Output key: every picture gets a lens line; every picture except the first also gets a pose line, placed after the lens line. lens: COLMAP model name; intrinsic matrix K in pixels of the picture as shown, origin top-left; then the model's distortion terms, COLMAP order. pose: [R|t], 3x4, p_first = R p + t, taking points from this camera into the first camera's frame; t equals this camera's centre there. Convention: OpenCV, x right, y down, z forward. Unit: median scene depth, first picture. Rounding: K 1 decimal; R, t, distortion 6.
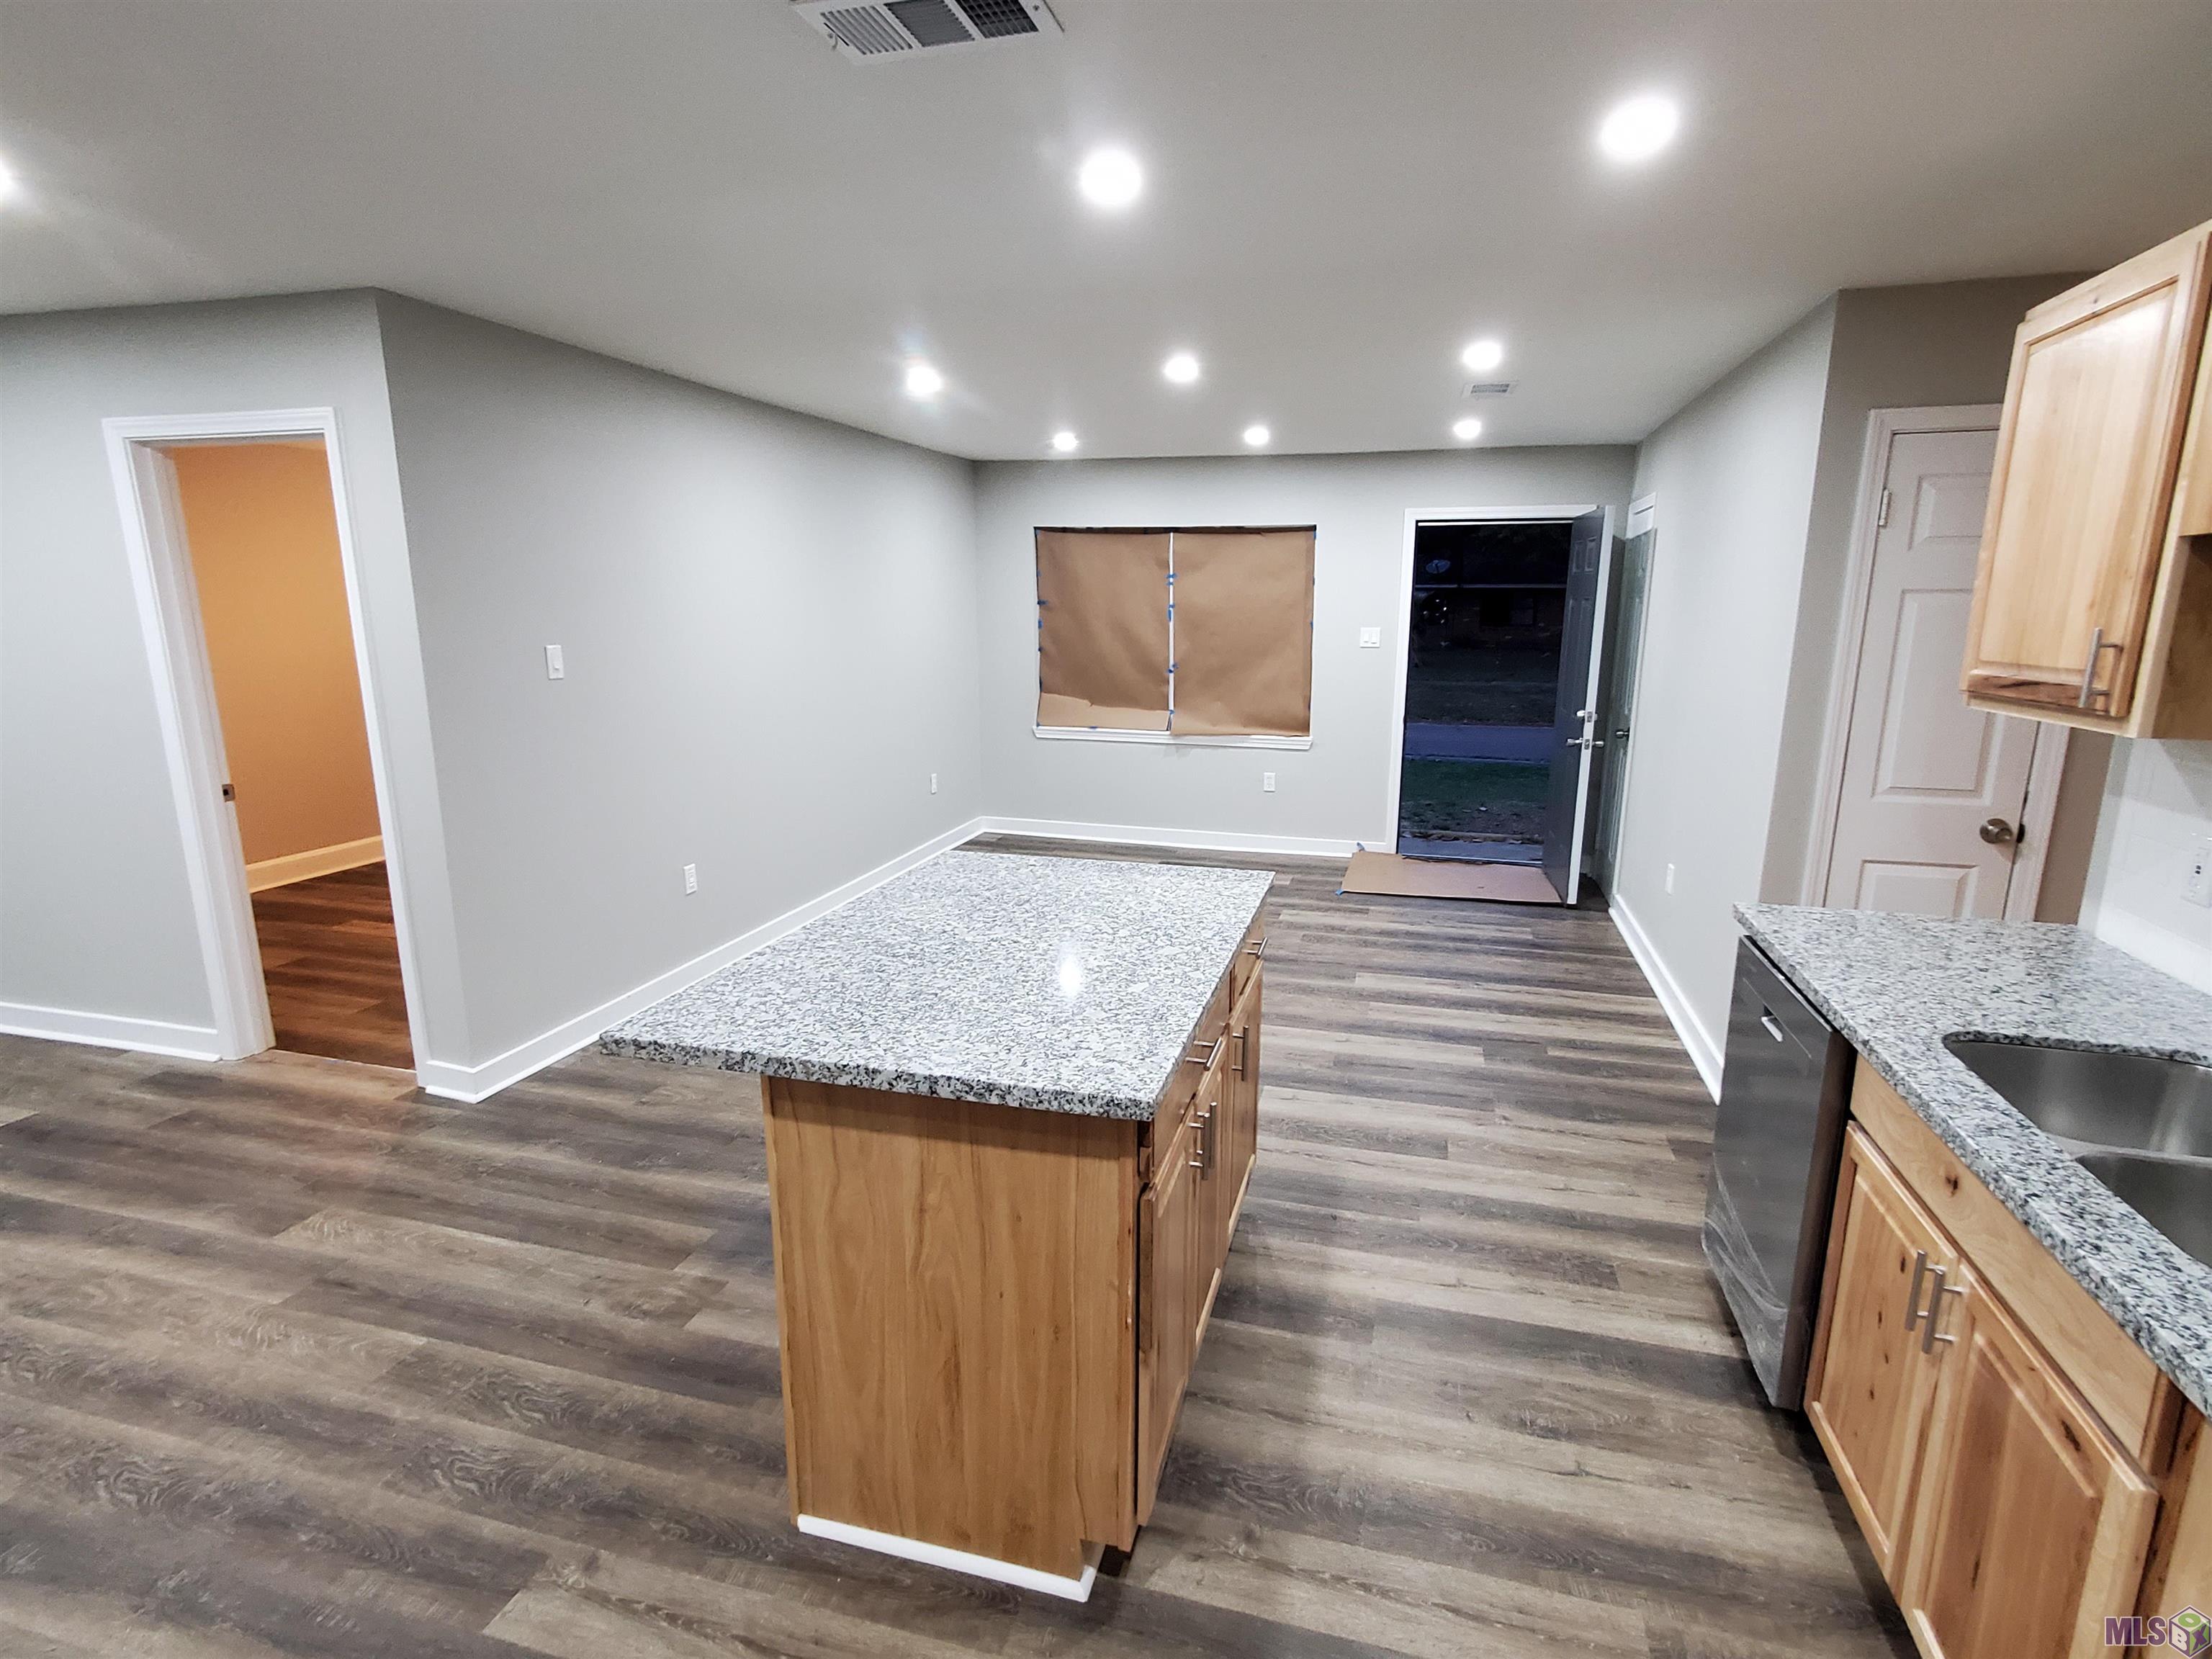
lens RADIAL K [[1114.6, 0, 1107.1], [0, 1114.6, 843.7], [0, 0, 1]] dist [0.001714, 0.006662]
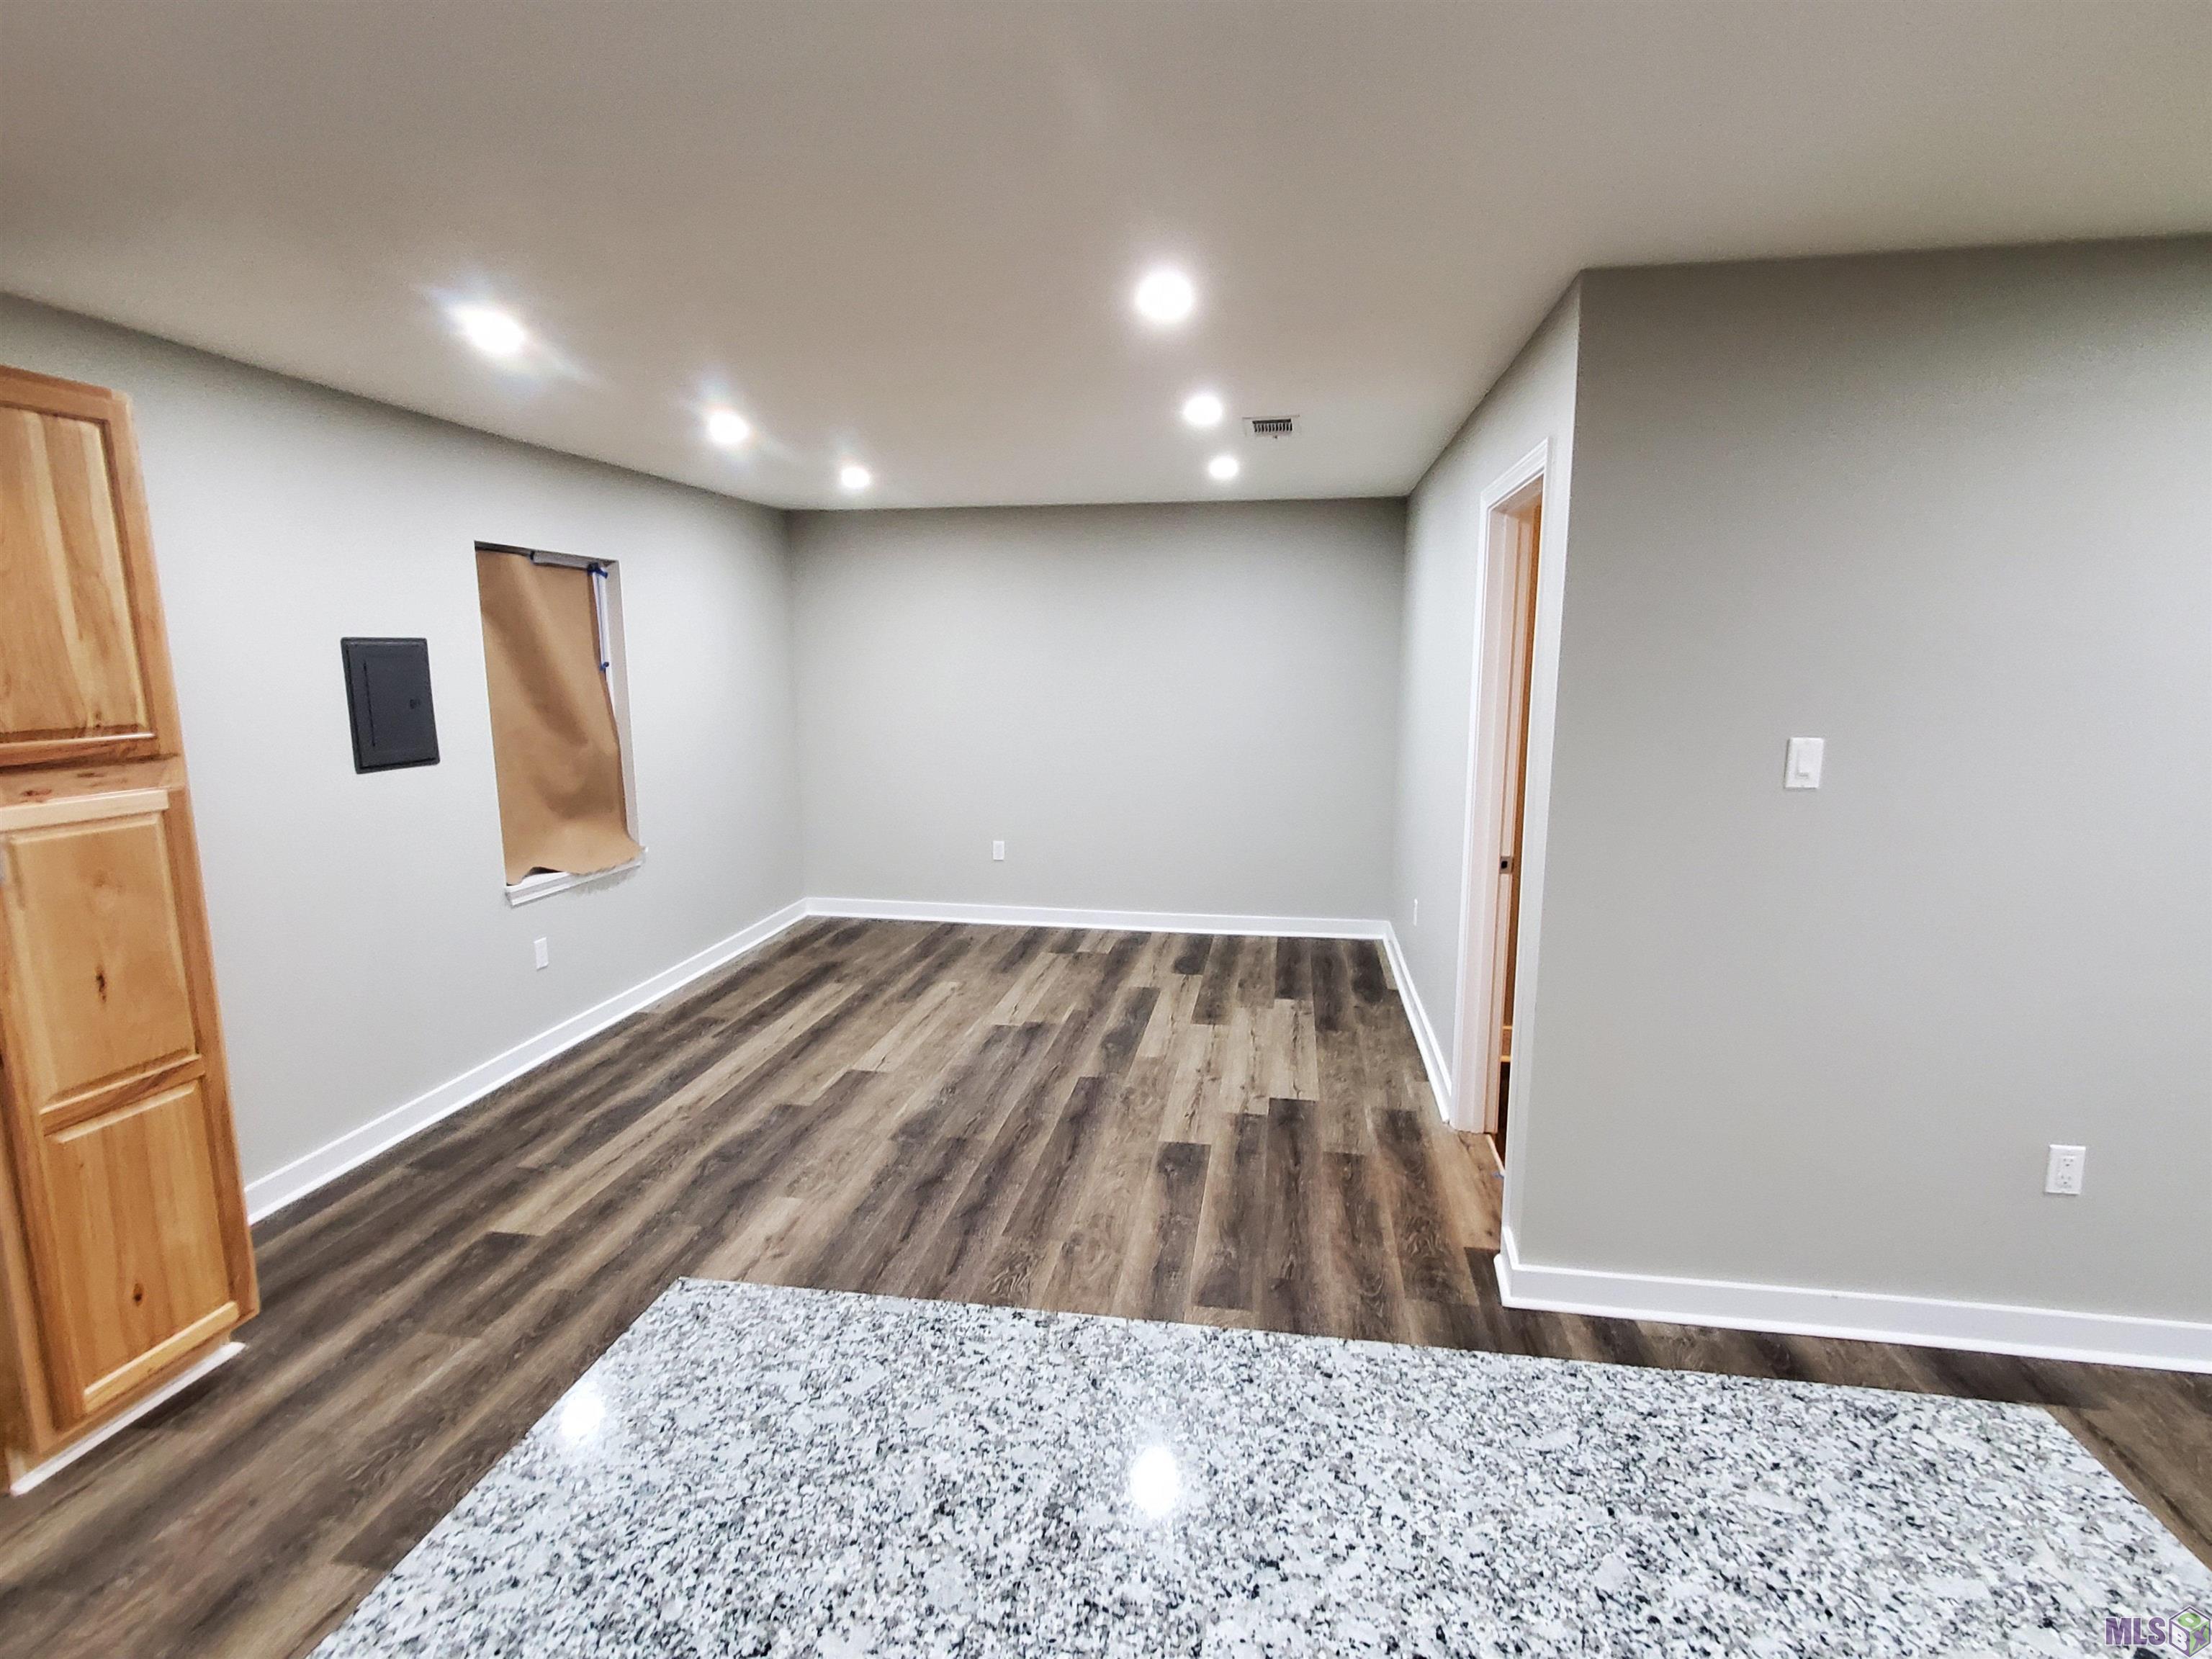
lens RADIAL K [[1114.6, 0, 1097.3], [0, 1114.6, 842.9], [0, 0, 1]] dist [0.001714, 0.006662]
pose [[0.107641, 0.161545, -0.980977, 0.091289], [-0.210384, 0.968066, 0.136333, -0.100281], [0.971675, 0.191707, 0.138190, 0.437229]]
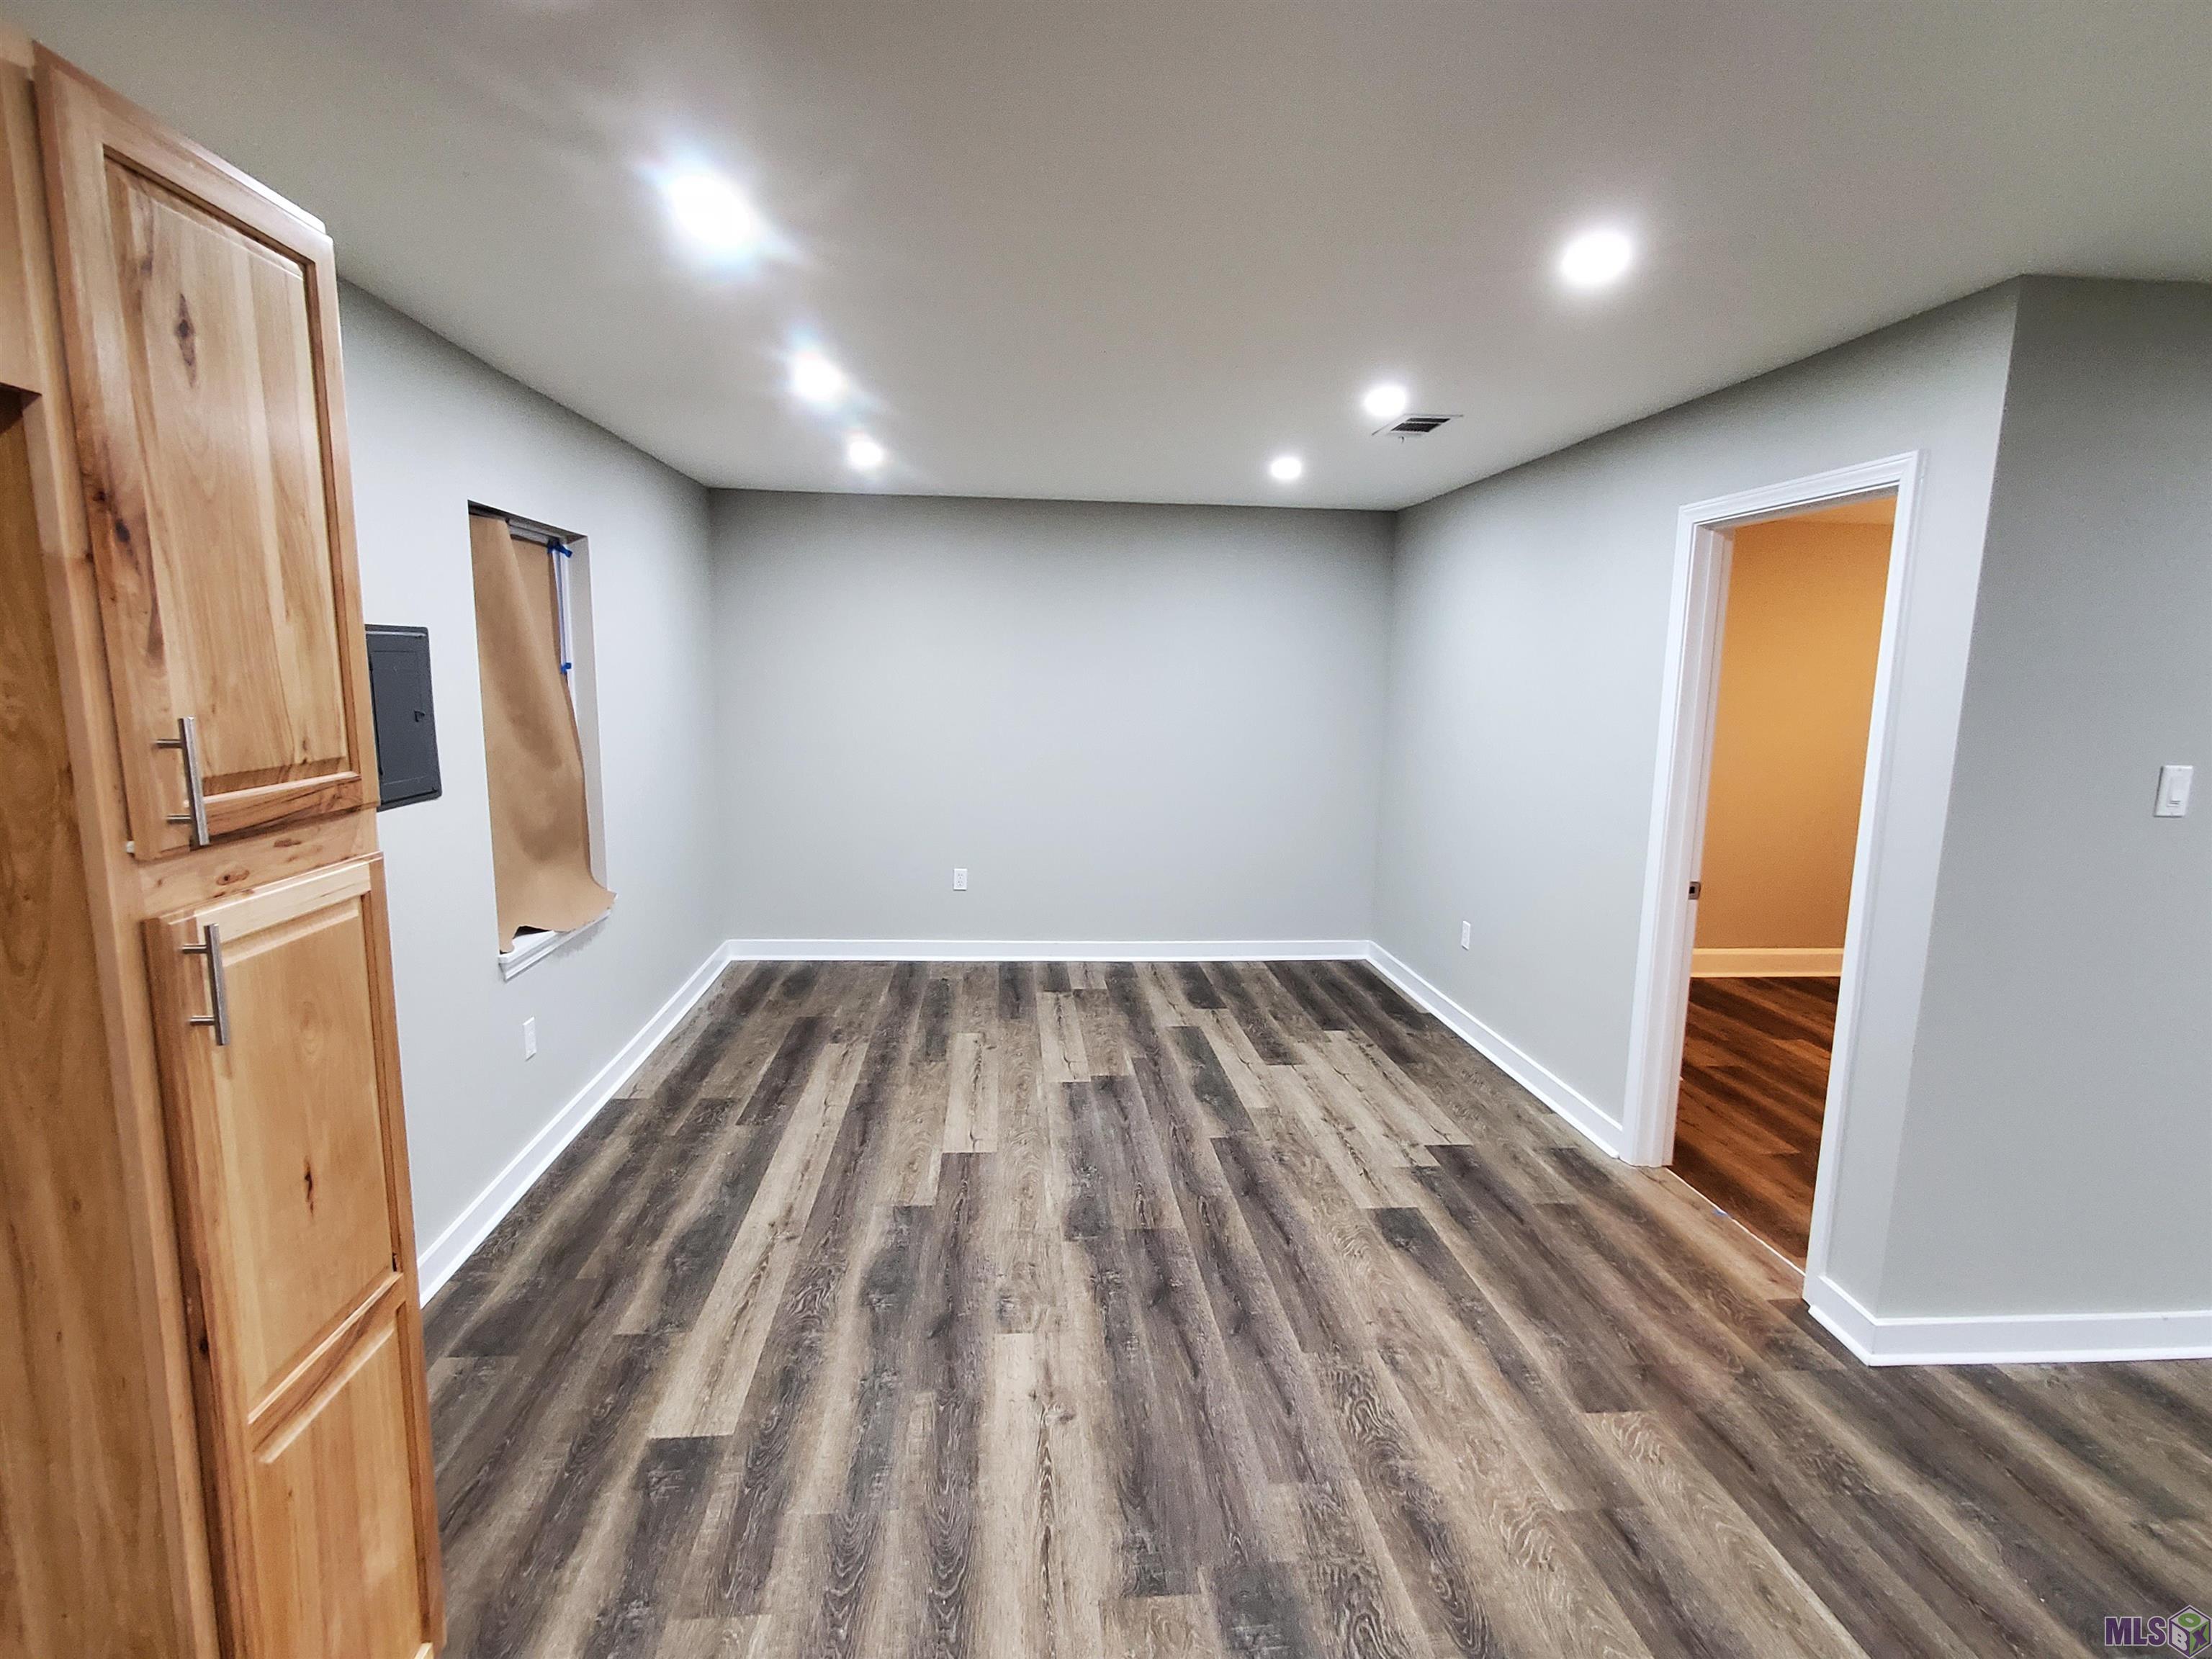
lens RADIAL K [[1114.6, 0, 1096.4], [0, 1114.6, 842.0], [0, 0, 1]] dist [0.001714, 0.006662]
pose [[0.353685, 0.148485, -0.923503, -0.091077], [-0.215701, 0.973656, 0.073939, -0.038404], [0.910154, 0.173050, 0.376396, 0.157420]]
